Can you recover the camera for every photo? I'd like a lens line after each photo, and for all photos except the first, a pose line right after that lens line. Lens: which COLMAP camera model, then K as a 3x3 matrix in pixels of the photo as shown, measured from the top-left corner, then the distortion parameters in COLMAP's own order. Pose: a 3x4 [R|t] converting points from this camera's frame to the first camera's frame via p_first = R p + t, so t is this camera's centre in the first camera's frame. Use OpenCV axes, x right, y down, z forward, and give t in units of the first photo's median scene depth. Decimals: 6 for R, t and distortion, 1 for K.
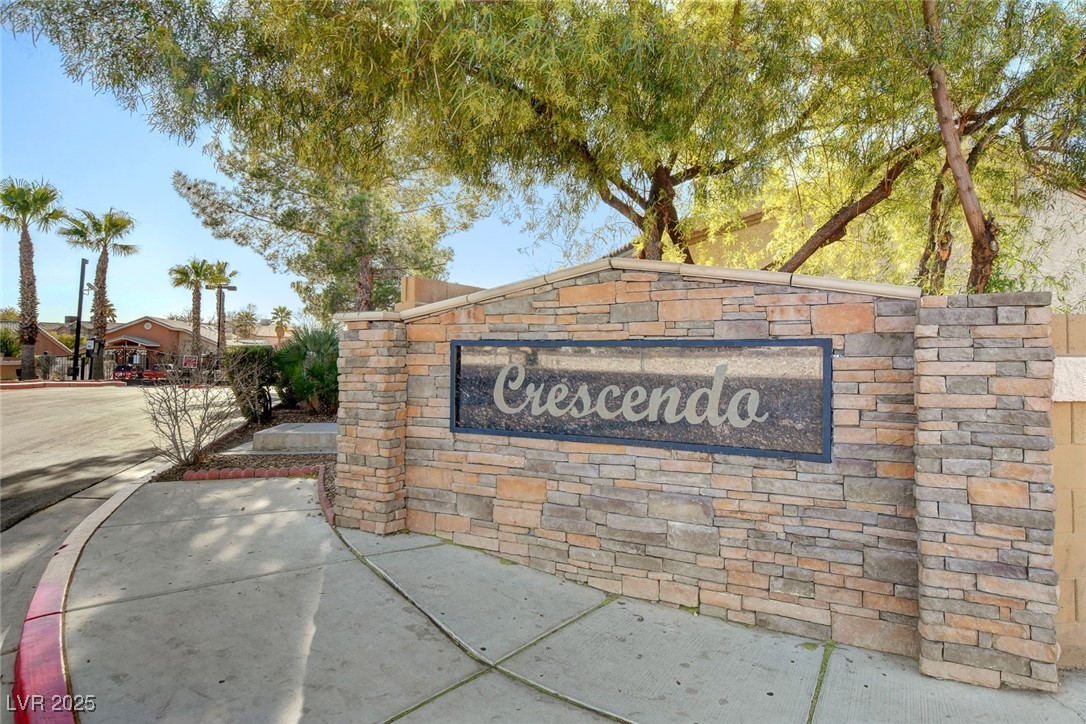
lens RADIAL K [[656.6, 0, 544.1], [0, 656.6, 357.0], [0, 0, 1]] dist [0.001312, 0.000208]
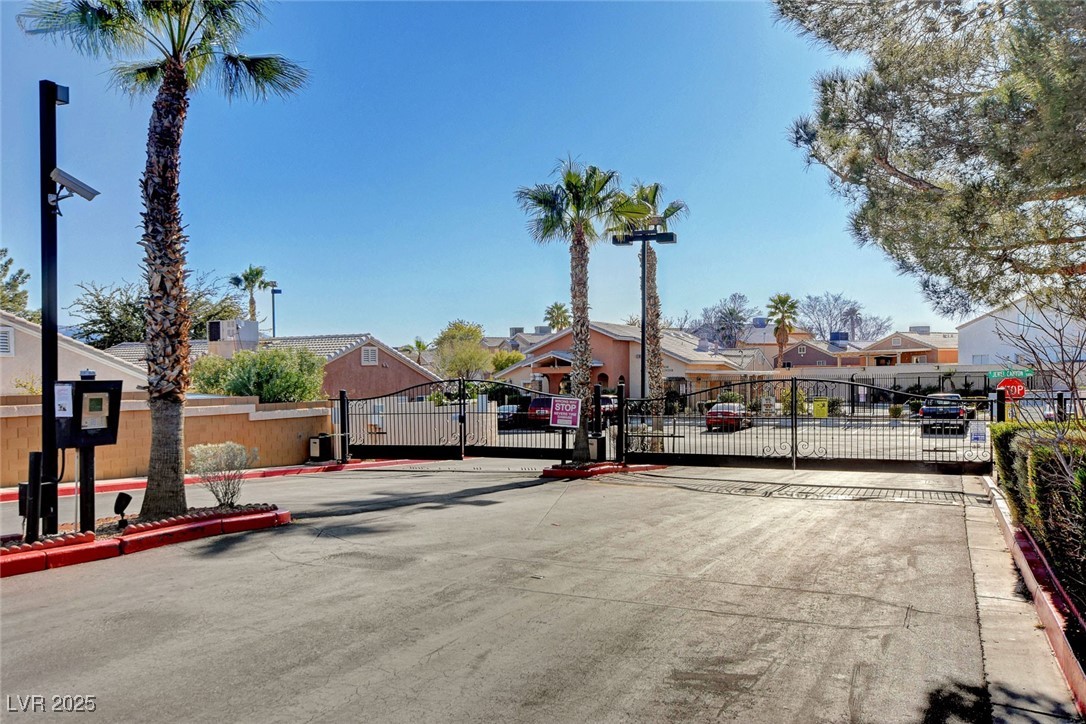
lens RADIAL K [[879.4, 0, 543.6], [0, 879.4, 361.7], [0, 0, 1]] dist [0.013514, 0.001947]
pose [[0.796904, -0.023371, -0.603654, -0.192757], [0.018818, 0.999727, -0.013862, -0.016677], [0.603813, -0.000313, 0.797126, 0.490461]]
